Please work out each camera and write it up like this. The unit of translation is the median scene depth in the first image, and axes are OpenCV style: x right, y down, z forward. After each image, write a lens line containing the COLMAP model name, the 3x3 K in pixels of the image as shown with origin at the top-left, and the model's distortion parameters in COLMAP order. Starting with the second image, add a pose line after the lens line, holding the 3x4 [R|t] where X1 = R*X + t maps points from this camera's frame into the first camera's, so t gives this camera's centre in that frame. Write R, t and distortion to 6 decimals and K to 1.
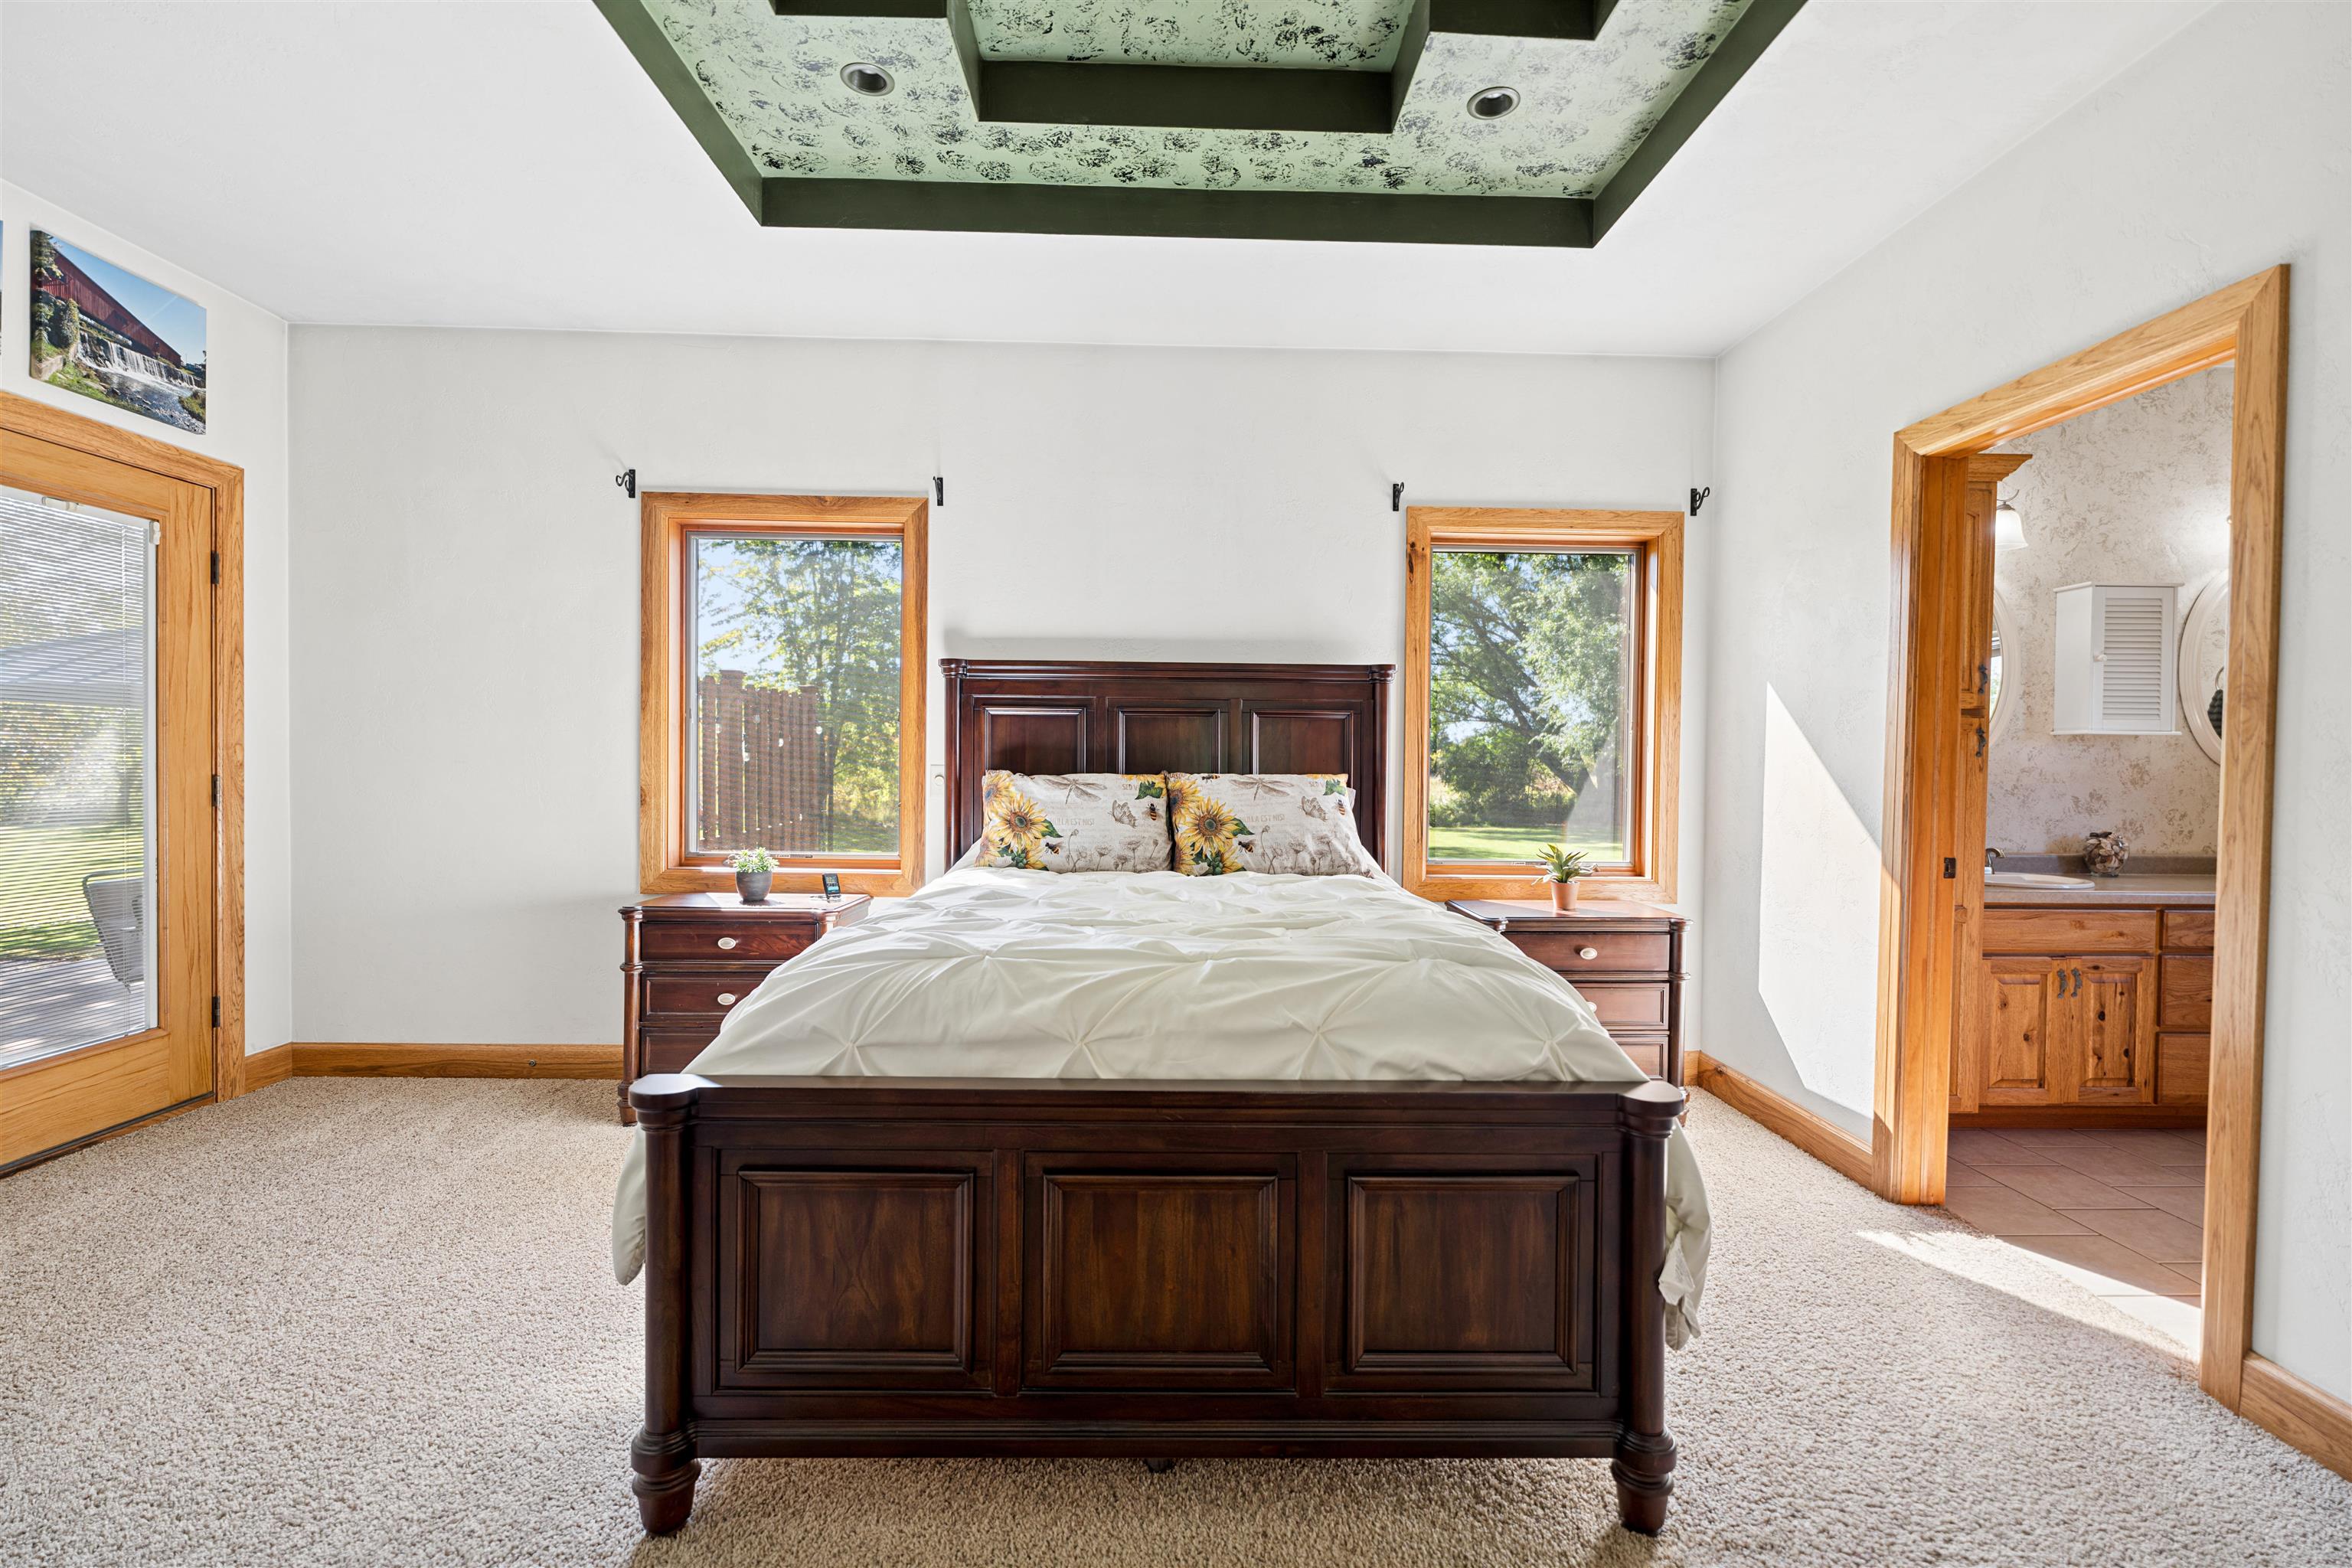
lens RADIAL K [[1045.0, 0, 1180.0], [0, 1045.0, 785.5], [0, 0, 1]] dist [0.001859, -0.001099]
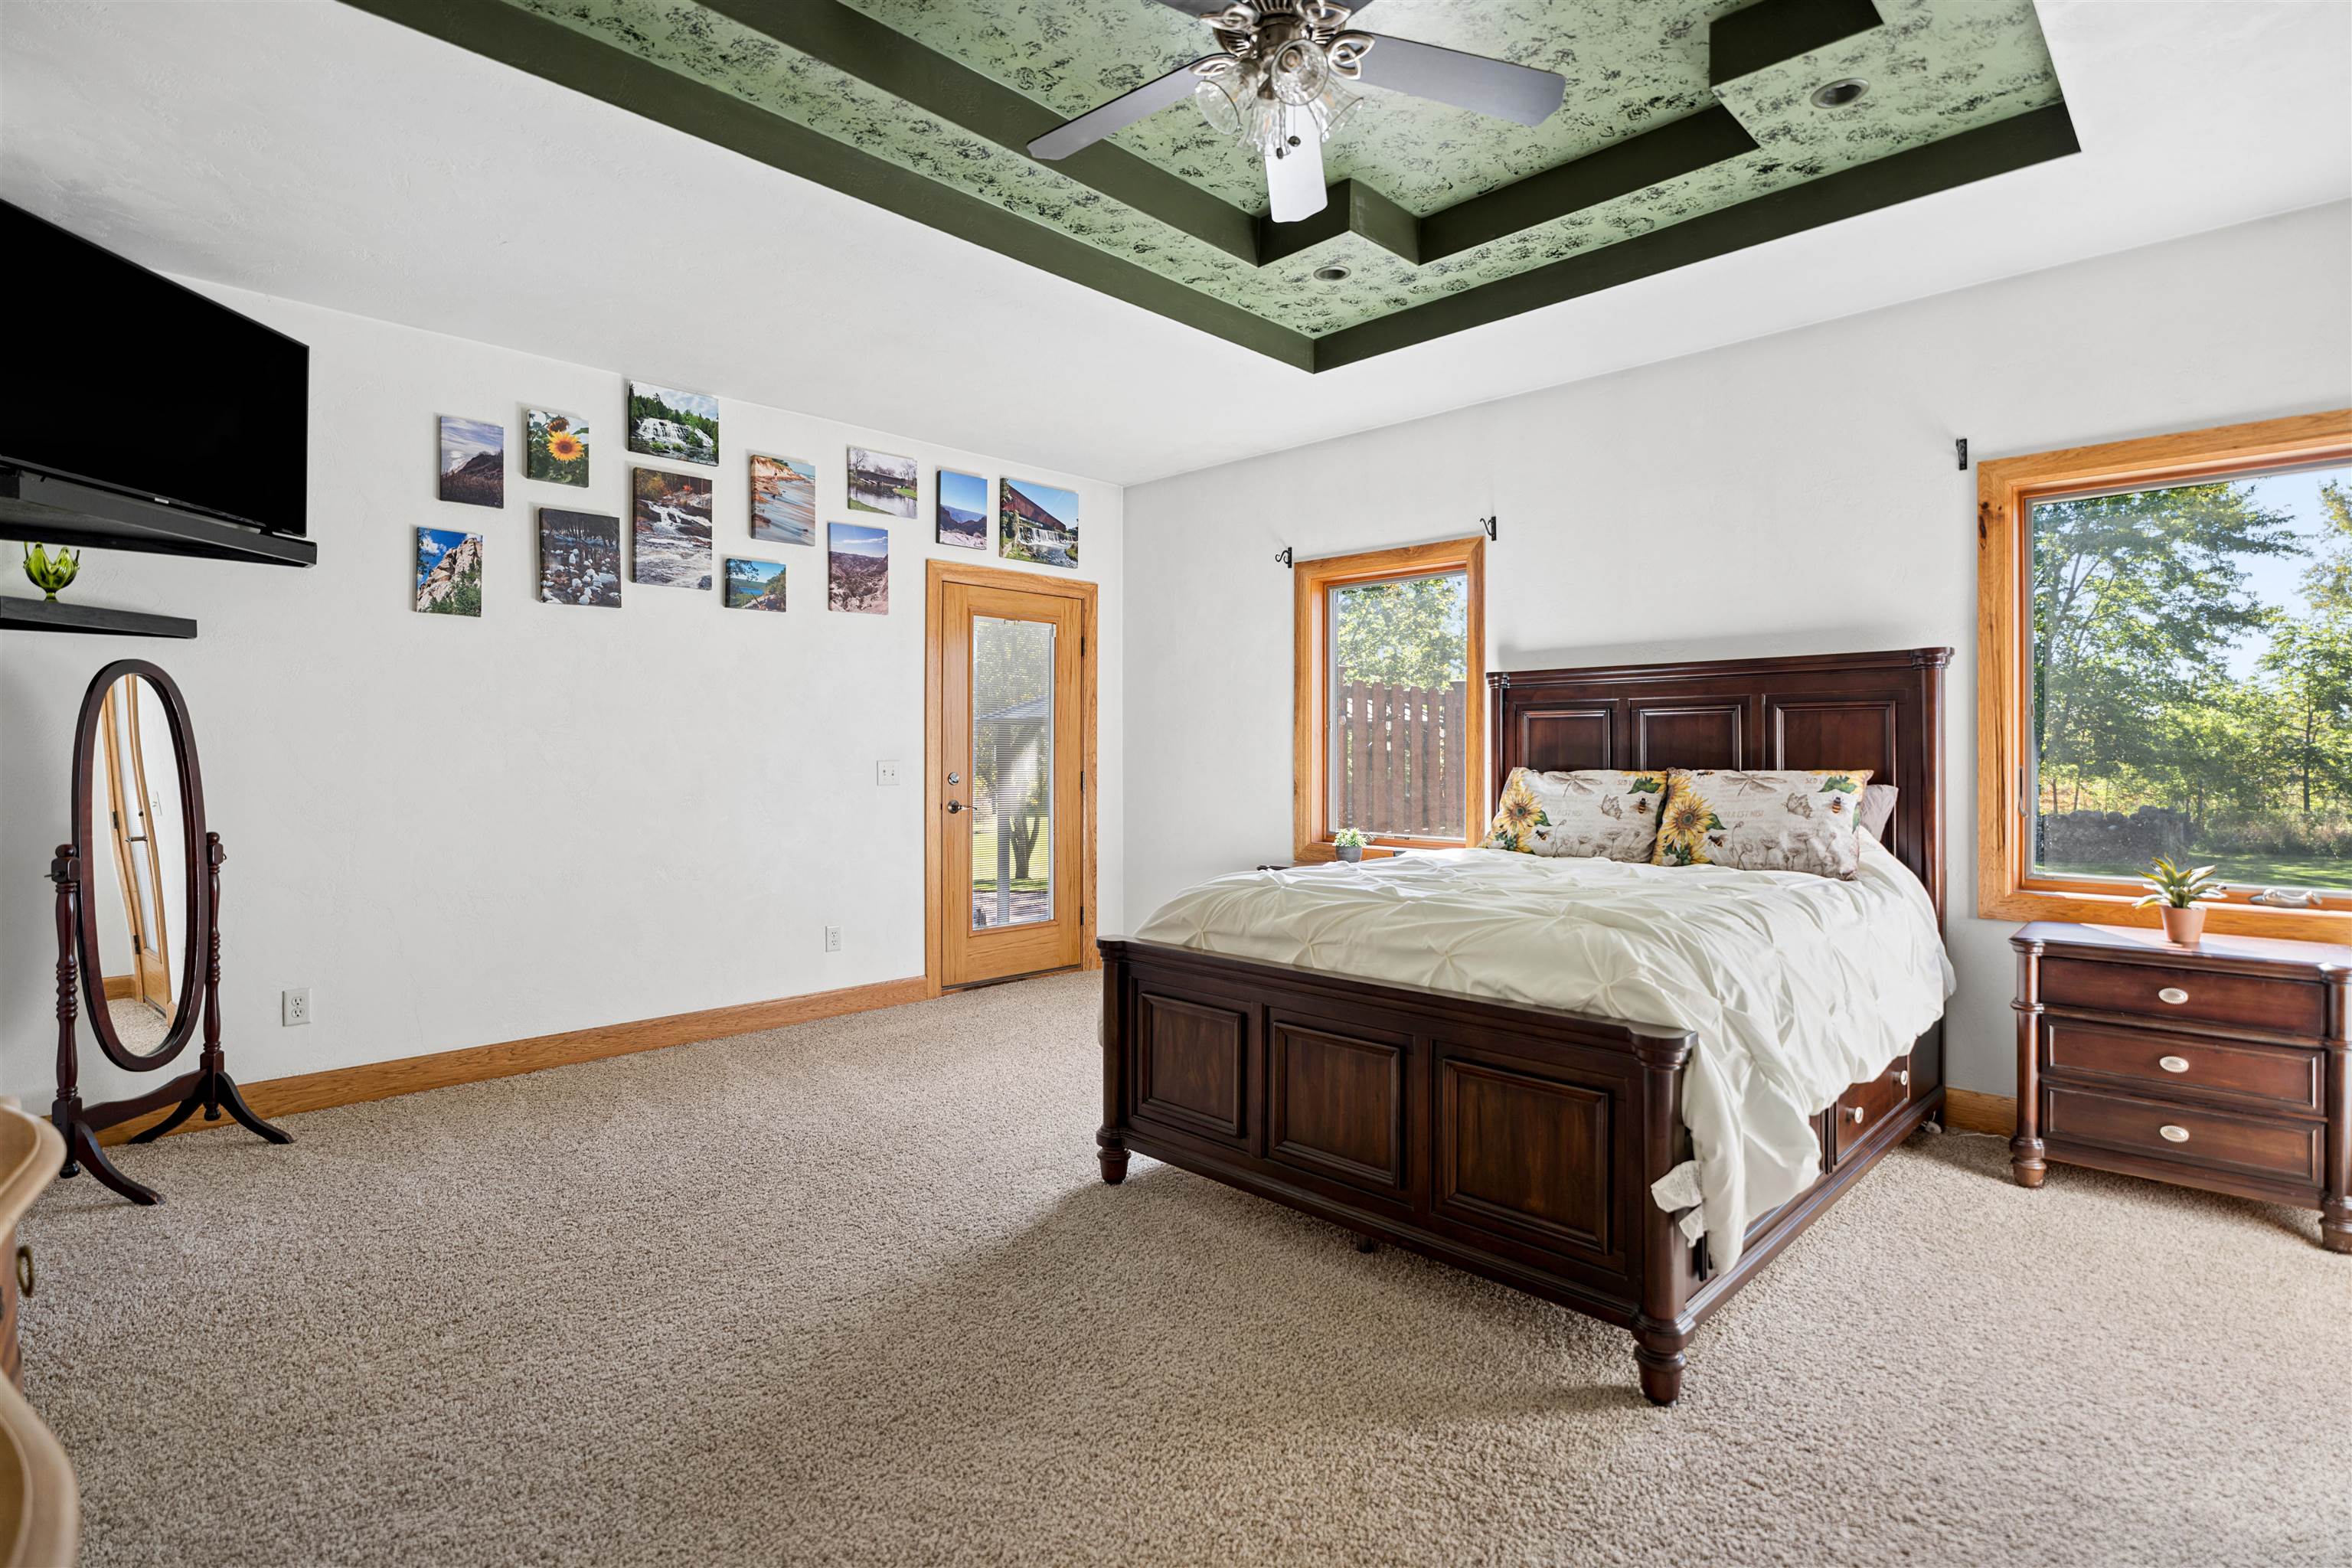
lens RADIAL K [[1135.8, 0, 1166.6], [0, 1135.8, 768.4], [0, 0, 1]] dist [-0.005437, 0.000531]
pose [[0.691002, -0.002645, -0.722848, 0.493243], [-0.009543, 0.999873, -0.012781, 0.006772], [0.722790, 0.015730, 0.690889, -0.152076]]
